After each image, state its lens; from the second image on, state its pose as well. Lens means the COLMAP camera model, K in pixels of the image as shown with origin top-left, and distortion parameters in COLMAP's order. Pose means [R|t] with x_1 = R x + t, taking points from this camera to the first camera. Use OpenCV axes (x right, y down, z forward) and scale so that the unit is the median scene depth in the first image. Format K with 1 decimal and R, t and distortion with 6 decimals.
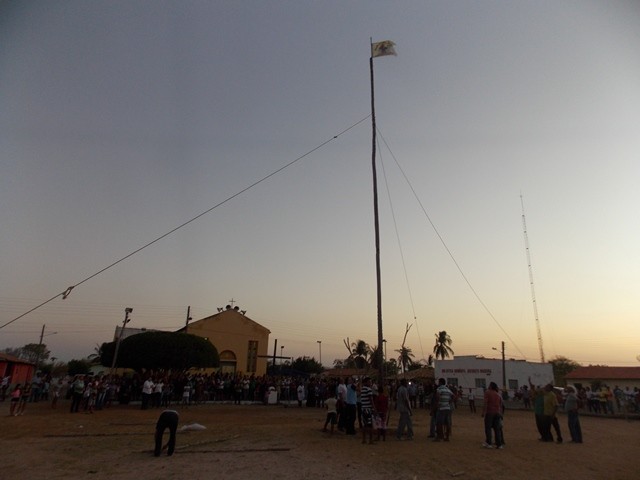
lens RADIAL K [[421.3, 0, 320.0], [0, 421.3, 240.0], [0, 0, 1]] dist [0.000017, 0.000980]
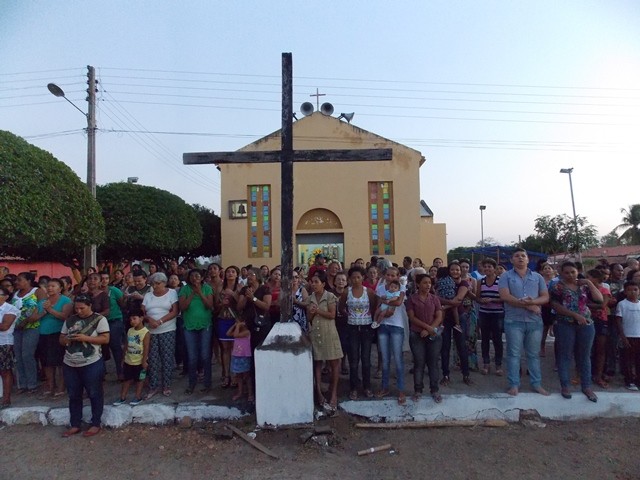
lens RADIAL K [[439.1, 0, 320.5], [0, 439.1, 231.8], [0, 0, 1]] dist [0.061756, 0.001059]
pose [[0.877108, -0.082271, -0.473194, -0.013472], [0.190821, 0.963817, 0.186132, 0.235520], [0.440759, -0.253553, 0.861071, 0.716461]]
